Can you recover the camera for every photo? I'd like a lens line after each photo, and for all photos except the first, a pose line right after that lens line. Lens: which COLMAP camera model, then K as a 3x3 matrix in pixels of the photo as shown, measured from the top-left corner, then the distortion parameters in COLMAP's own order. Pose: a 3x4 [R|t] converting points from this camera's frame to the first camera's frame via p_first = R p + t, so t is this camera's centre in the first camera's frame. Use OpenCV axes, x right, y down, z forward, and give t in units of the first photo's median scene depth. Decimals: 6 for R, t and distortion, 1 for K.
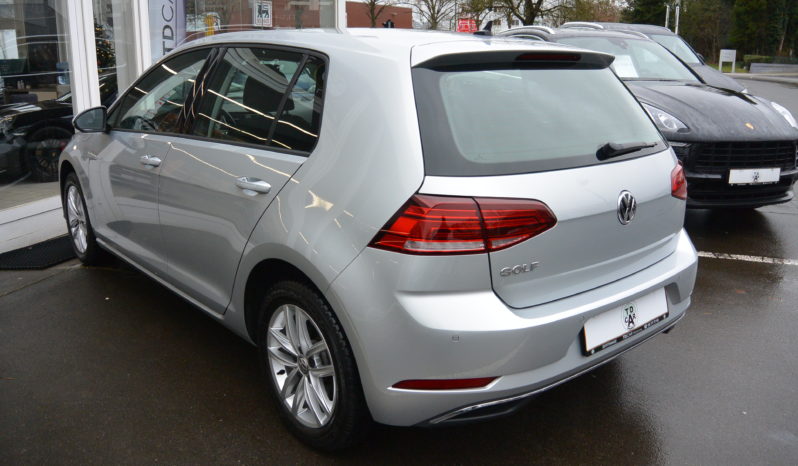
lens RADIAL K [[678.2, 0, 399.7], [0, 678.2, 236.3], [0, 0, 1]] dist [-0.171612, 0.128957]
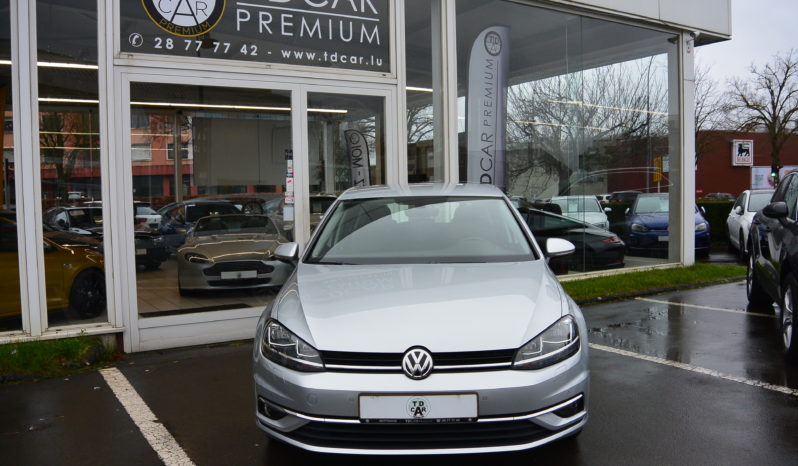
lens RADIAL K [[678.2, 0, 399.7], [0, 678.2, 236.3], [0, 0, 1]] dist [-0.171612, 0.128957]
pose [[0.761209, 0.015859, -0.648312, 1.124397], [-0.148005, 0.977566, -0.149865, 0.043904], [0.631391, 0.210032, 0.746479, -0.144431]]
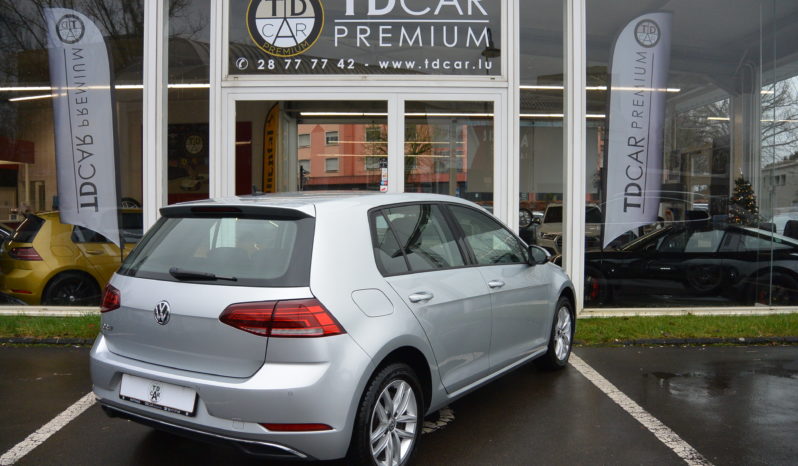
lens RADIAL K [[678.2, 0, 399.7], [0, 678.2, 236.3], [0, 0, 1]] dist [-0.171612, 0.128957]
pose [[0.325359, 0.033885, -0.944983, 1.785009], [-0.249940, 0.966897, -0.051384, -0.247597], [0.911960, 0.252907, 0.323058, 0.940381]]
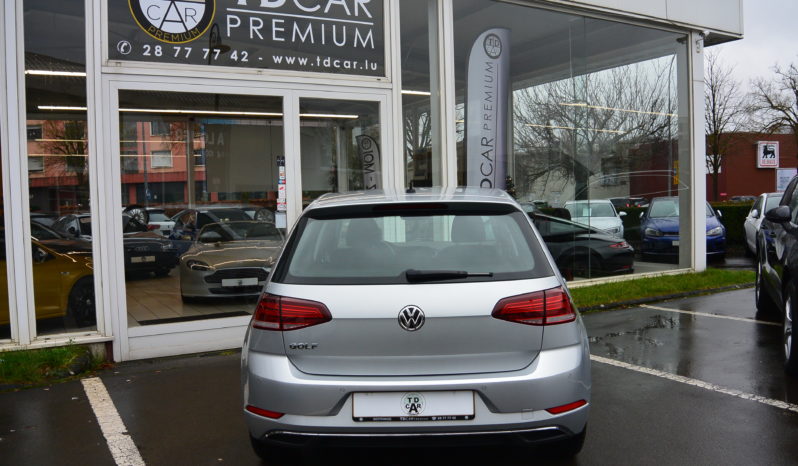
lens RADIAL K [[678.2, 0, 399.7], [0, 678.2, 236.3], [0, 0, 1]] dist [-0.171612, 0.128957]
pose [[0.738293, 0.007598, -0.674438, 1.191645], [-0.148610, 0.977195, -0.151672, 0.004256], [0.657905, 0.212206, 0.722585, -0.011987]]
